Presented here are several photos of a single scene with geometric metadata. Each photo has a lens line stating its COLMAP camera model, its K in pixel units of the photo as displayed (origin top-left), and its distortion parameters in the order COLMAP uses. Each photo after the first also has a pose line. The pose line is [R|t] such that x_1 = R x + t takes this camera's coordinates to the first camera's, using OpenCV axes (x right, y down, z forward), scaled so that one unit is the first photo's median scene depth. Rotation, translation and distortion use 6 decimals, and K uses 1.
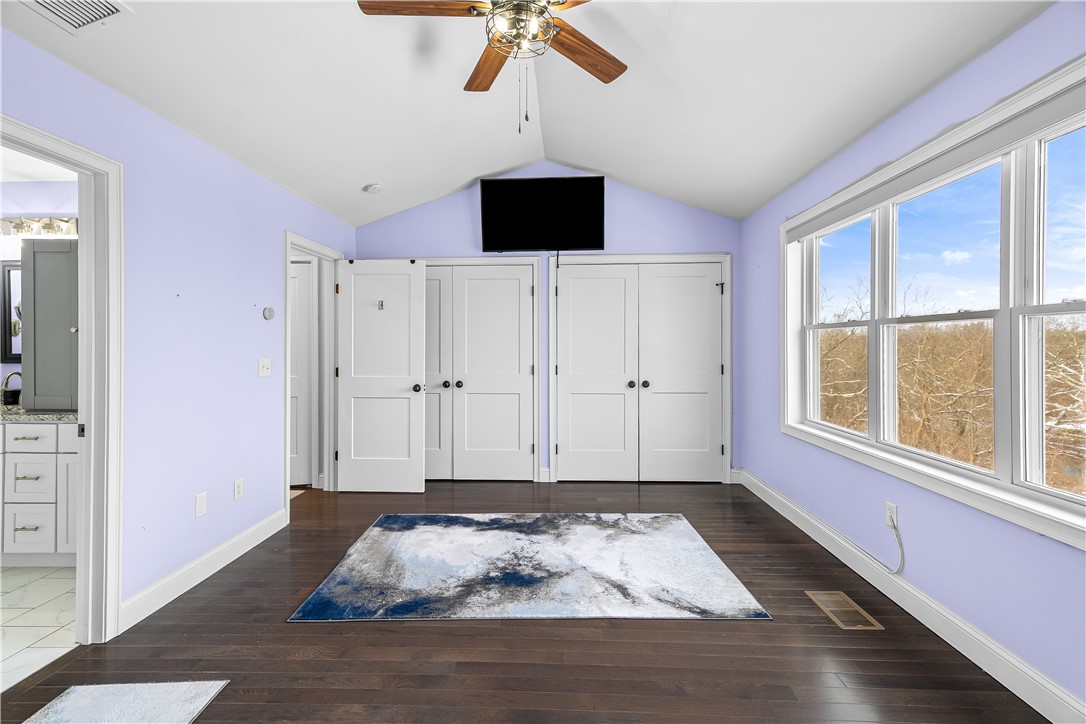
lens RADIAL K [[495.3, 0, 538.3], [0, 495.3, 343.8], [0, 0, 1]] dist [0.022097, -0.000040]
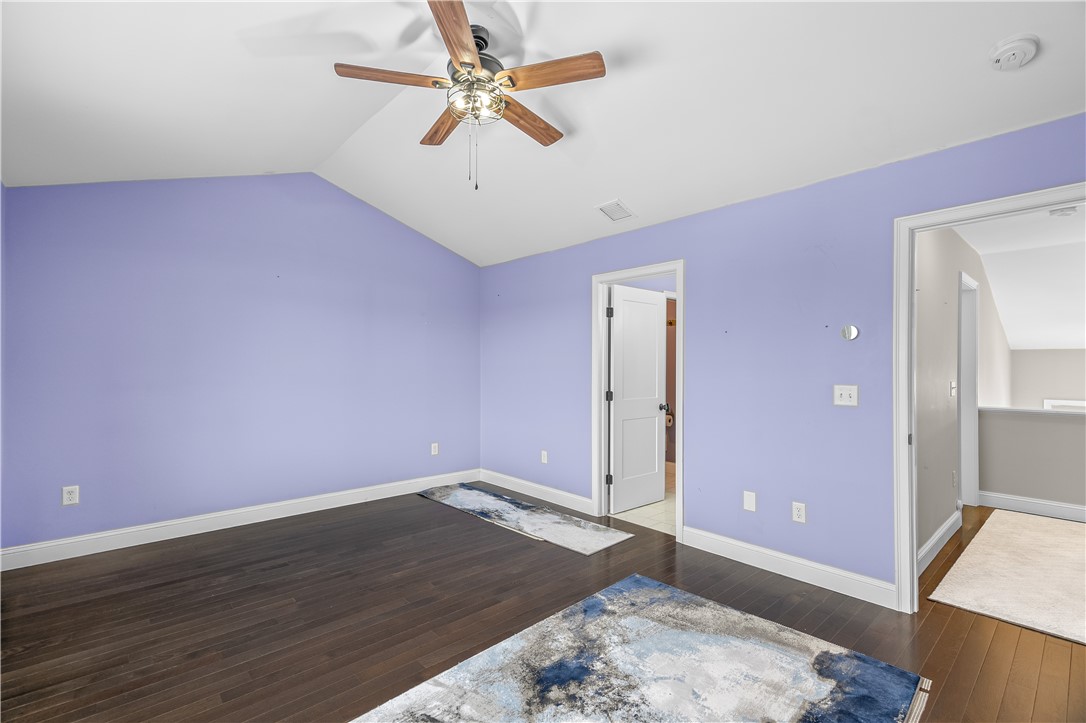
lens RADIAL K [[486.4, 0, 540.9], [0, 486.4, 360.5], [0, 0, 1]] dist [0.021195, 0.000091]
pose [[-0.709640, -0.009207, -0.704505, 0.505294], [-0.001069, 0.999928, -0.011991, -0.003235], [0.704564, -0.007757, -0.709598, 1.450552]]
